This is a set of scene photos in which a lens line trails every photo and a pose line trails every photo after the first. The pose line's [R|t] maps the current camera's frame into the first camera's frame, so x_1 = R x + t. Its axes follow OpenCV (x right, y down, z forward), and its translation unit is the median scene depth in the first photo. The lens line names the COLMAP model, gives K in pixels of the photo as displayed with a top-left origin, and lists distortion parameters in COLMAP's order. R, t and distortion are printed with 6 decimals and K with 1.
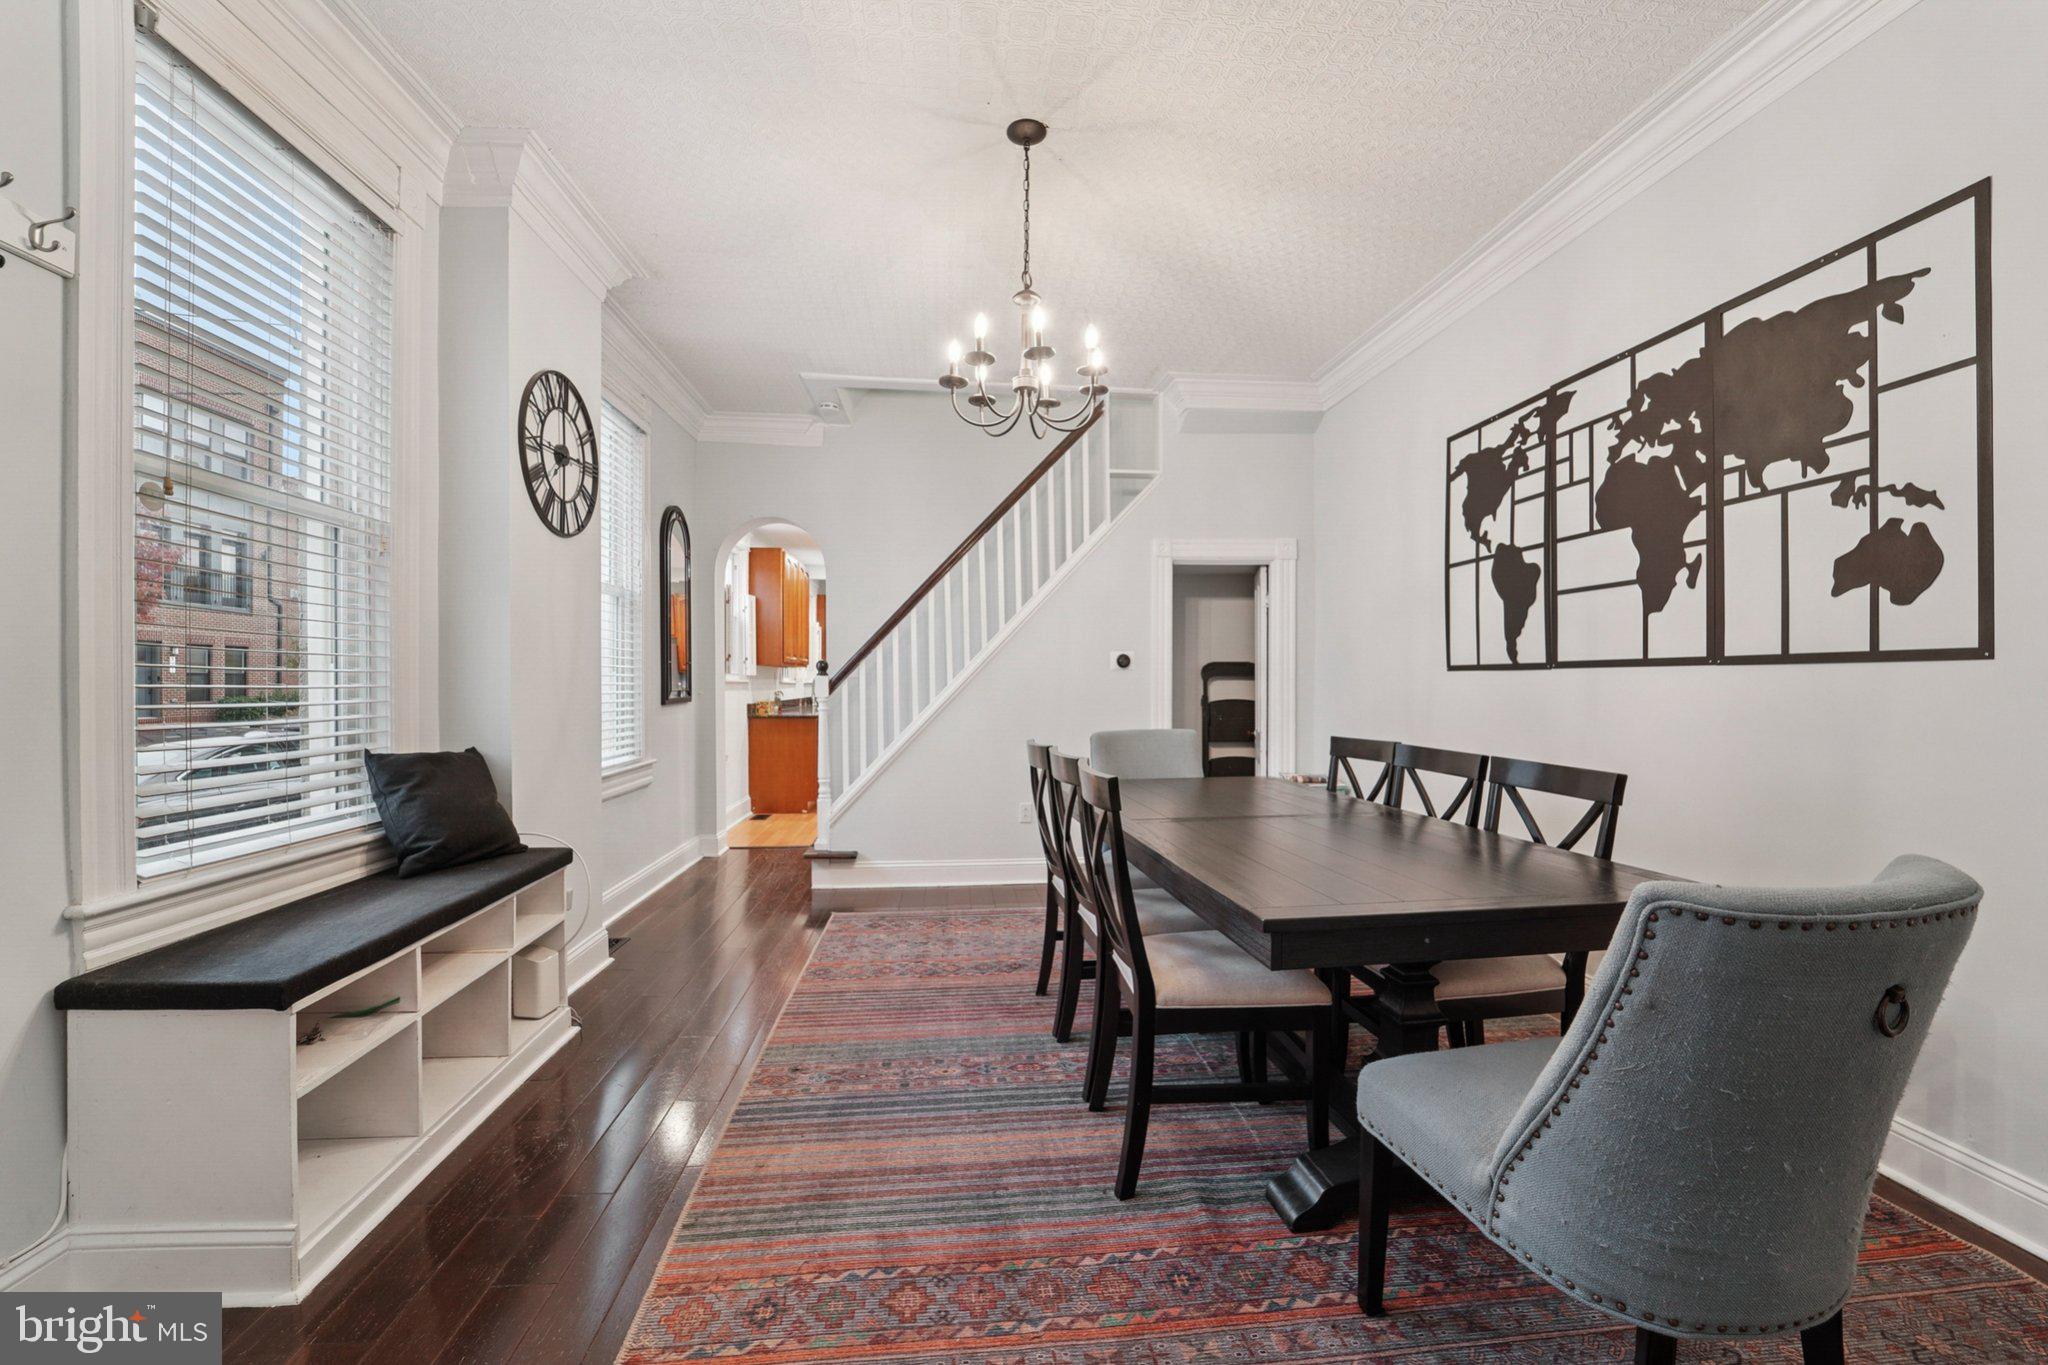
lens RADIAL K [[832.2, 0, 1019.4], [0, 832.2, 683.8], [0, 0, 1]] dist [-0.021286, -0.000095]
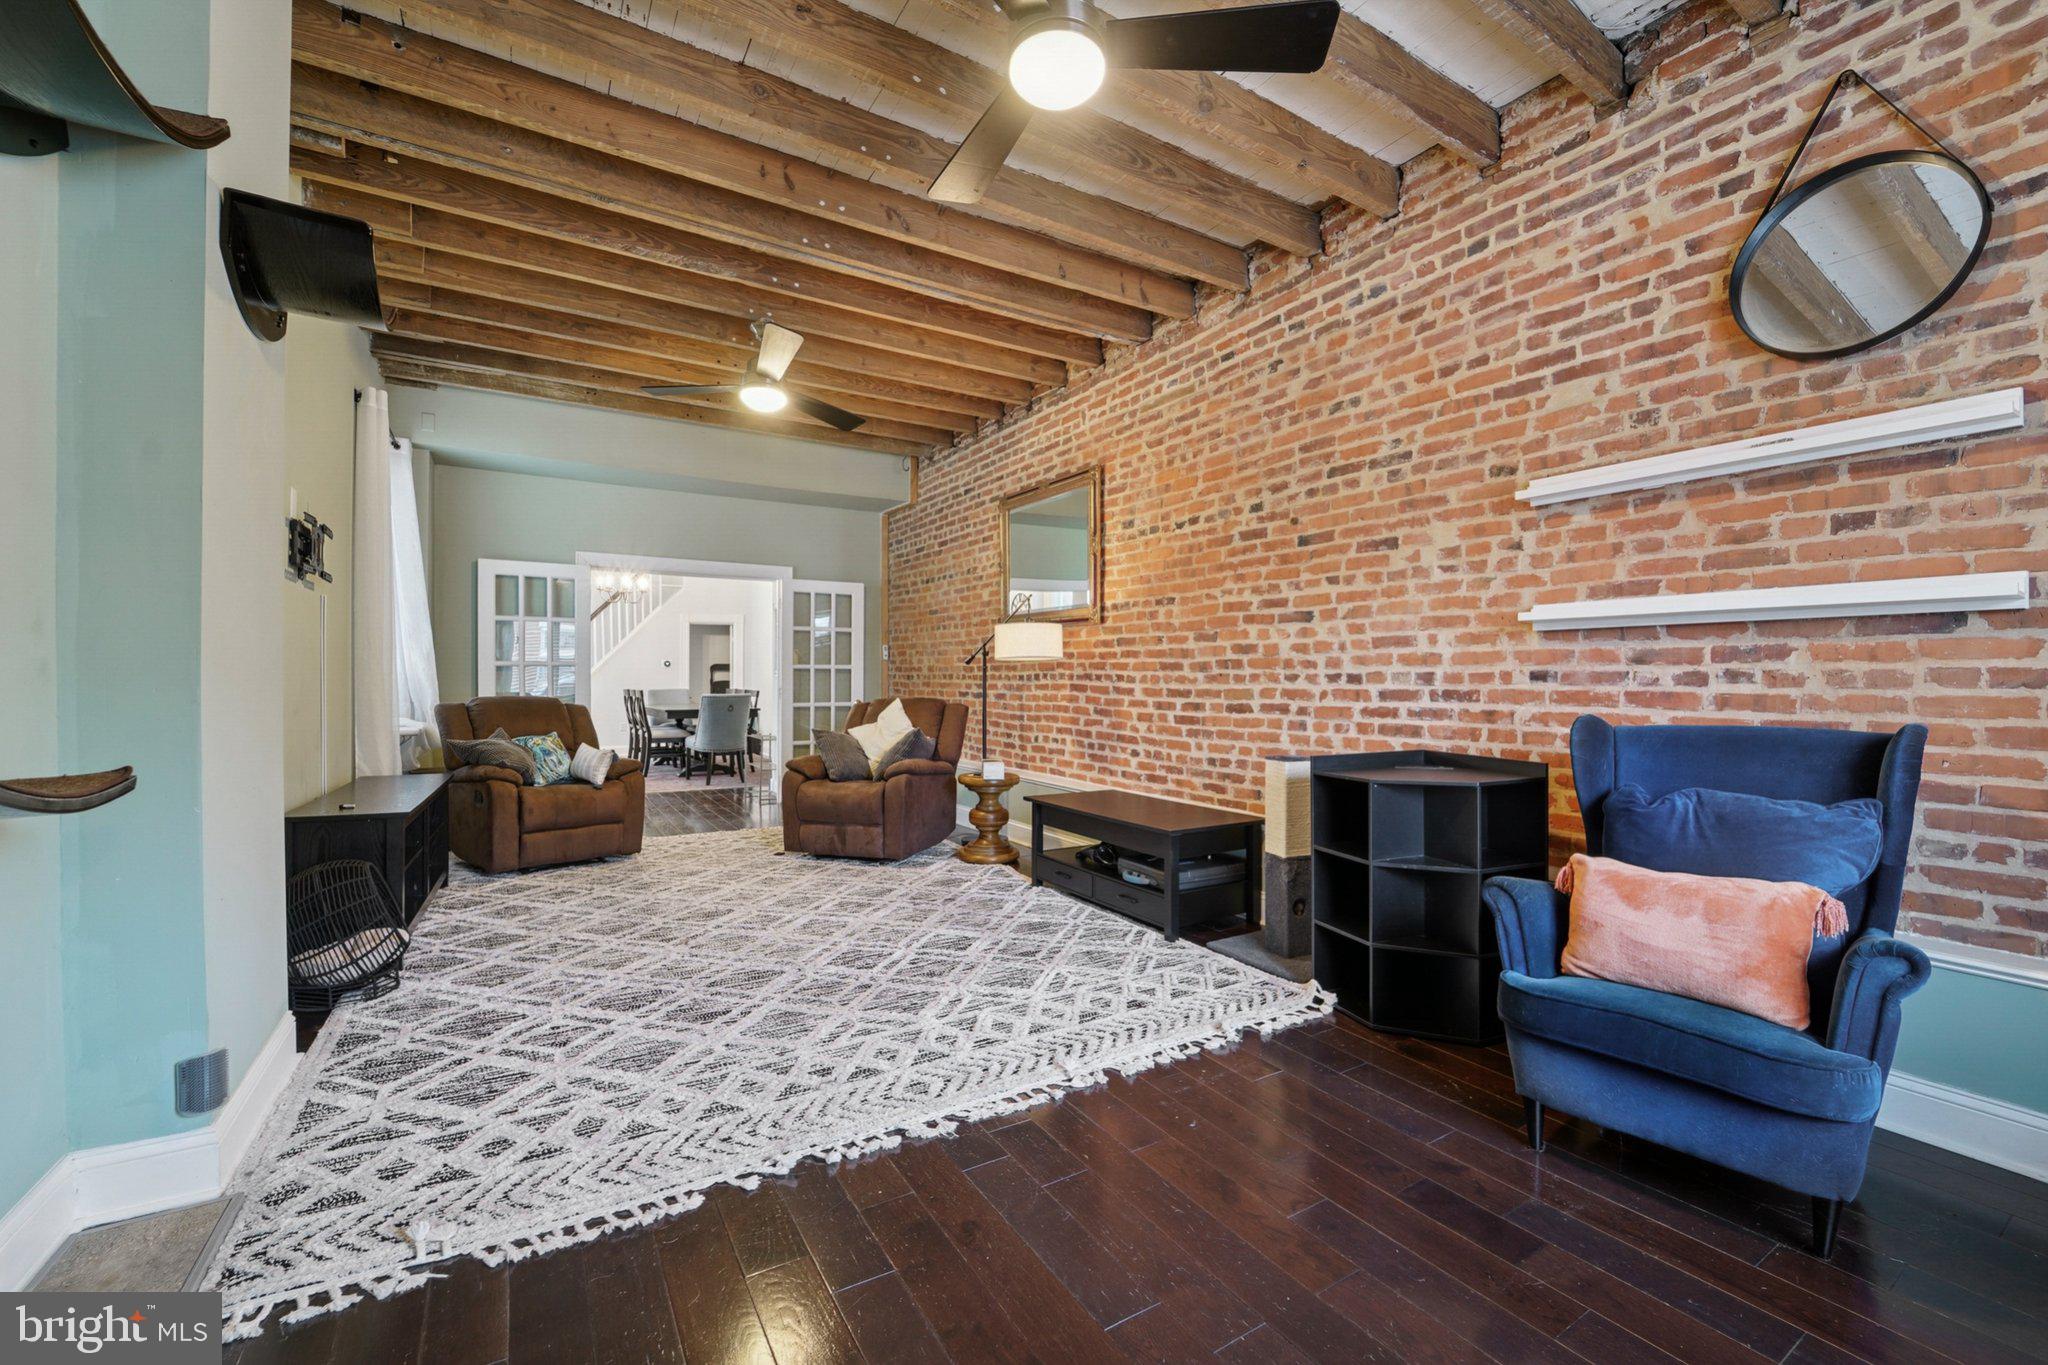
lens RADIAL K [[832.2, 0, 1031.3], [0, 832.2, 684.9], [0, 0, 1]] dist [-0.021286, -0.000095]
pose [[0.893731, 0.001929, 0.448600, -0.015954], [-0.004831, 0.999974, 0.005326, 0.029619], [-0.448578, -0.006927, 0.893717, -2.868857]]
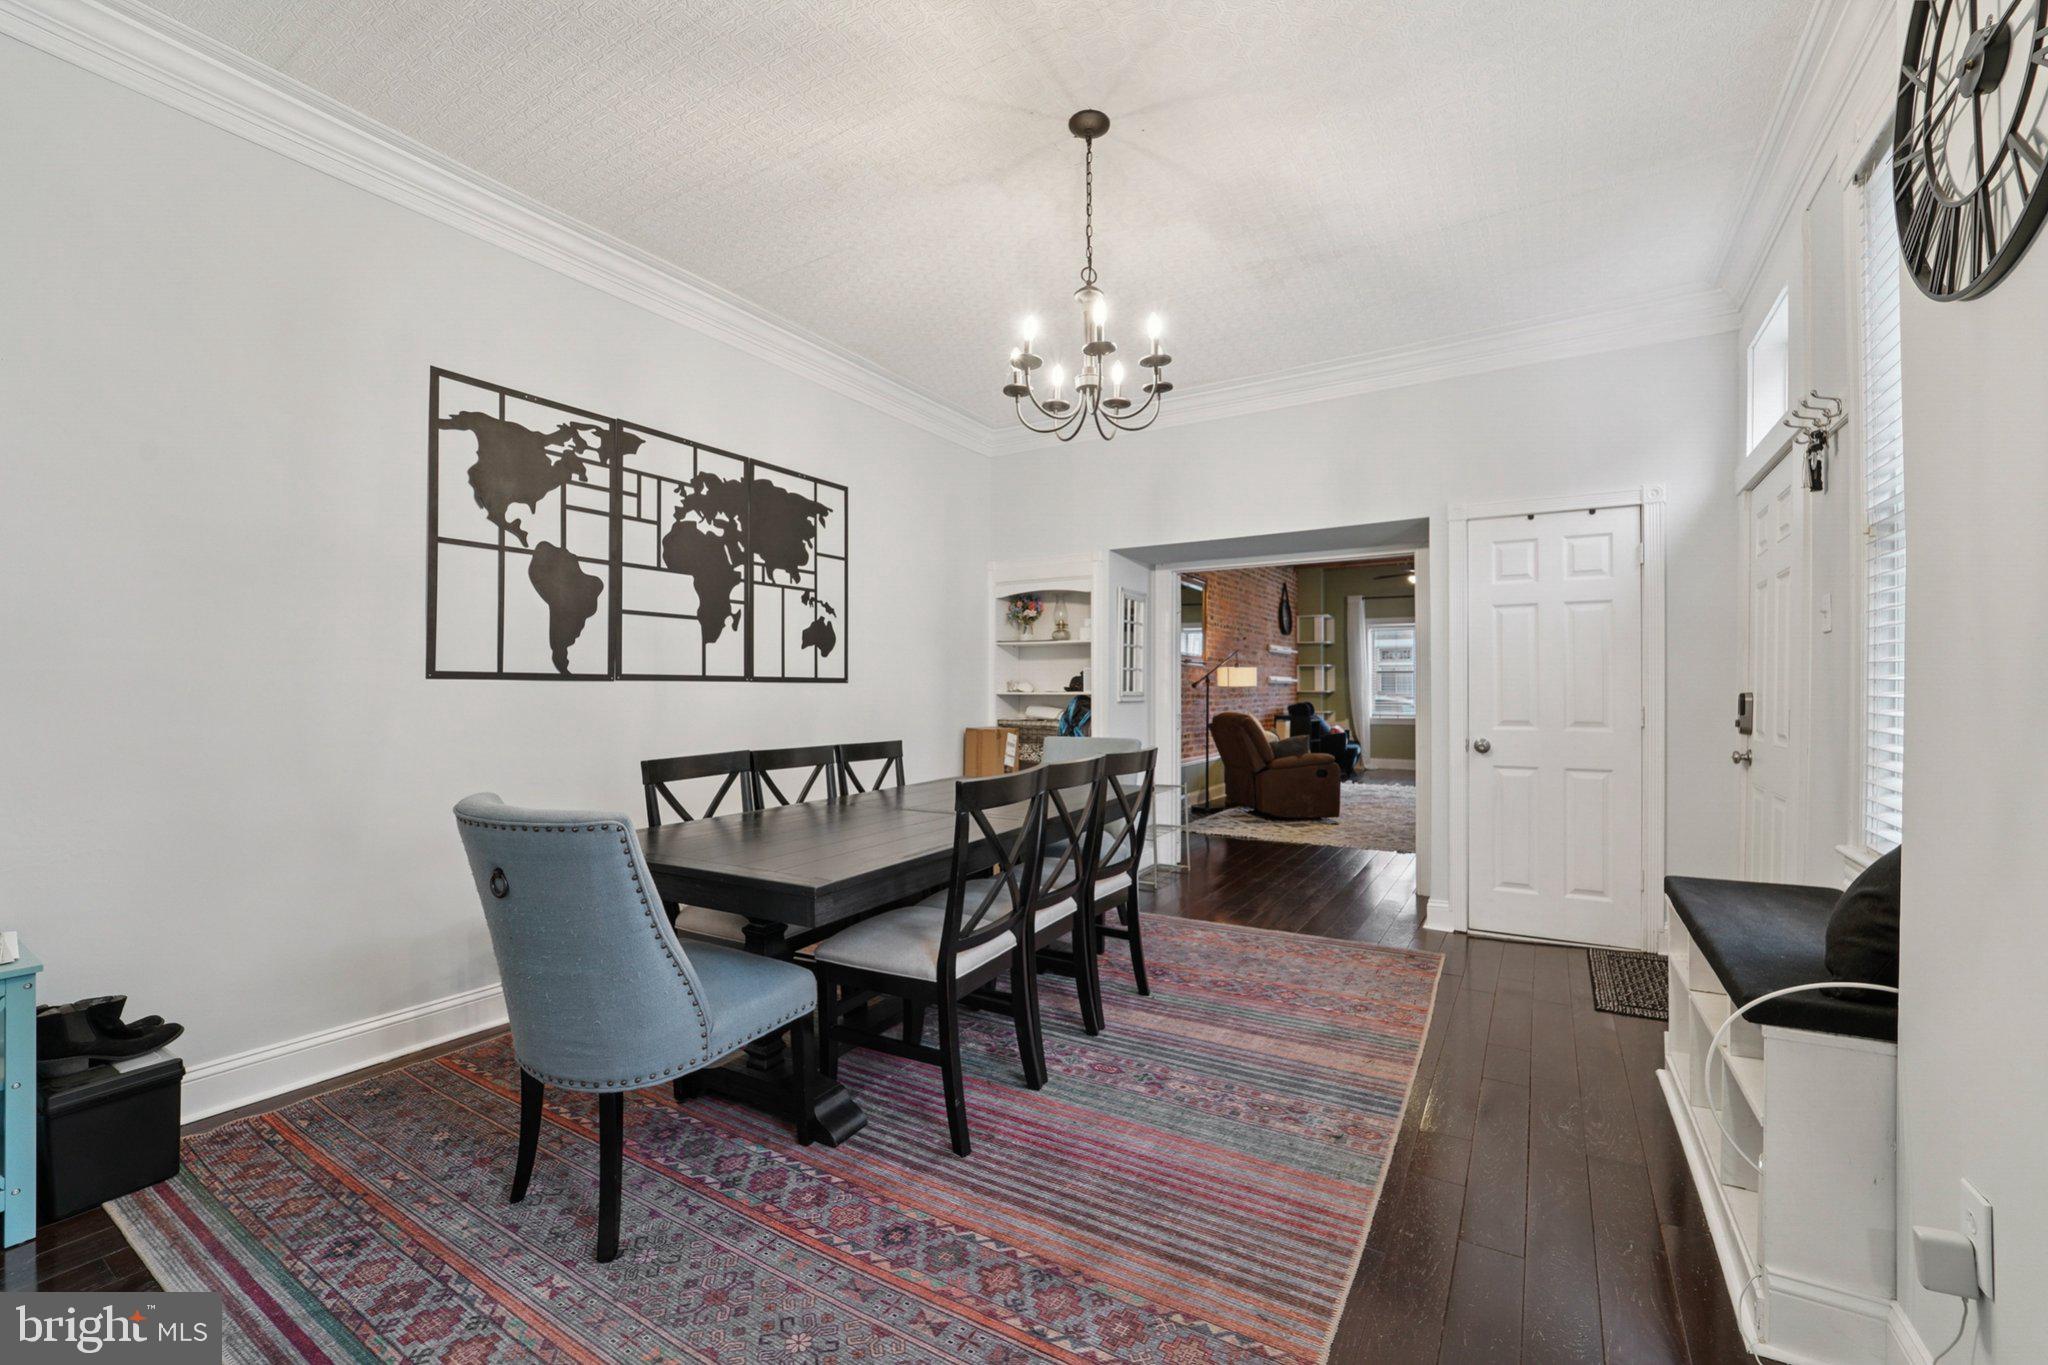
lens RADIAL K [[832.2, 0, 1034.8], [0, 832.2, 695.0], [0, 0, 1]] dist [-0.021286, -0.000095]
pose [[-0.805426, 0.004195, 0.592682, -0.468099], [0.007391, 0.999968, 0.002966, 0.001667], [-0.592650, 0.006769, -0.805431, 1.666501]]
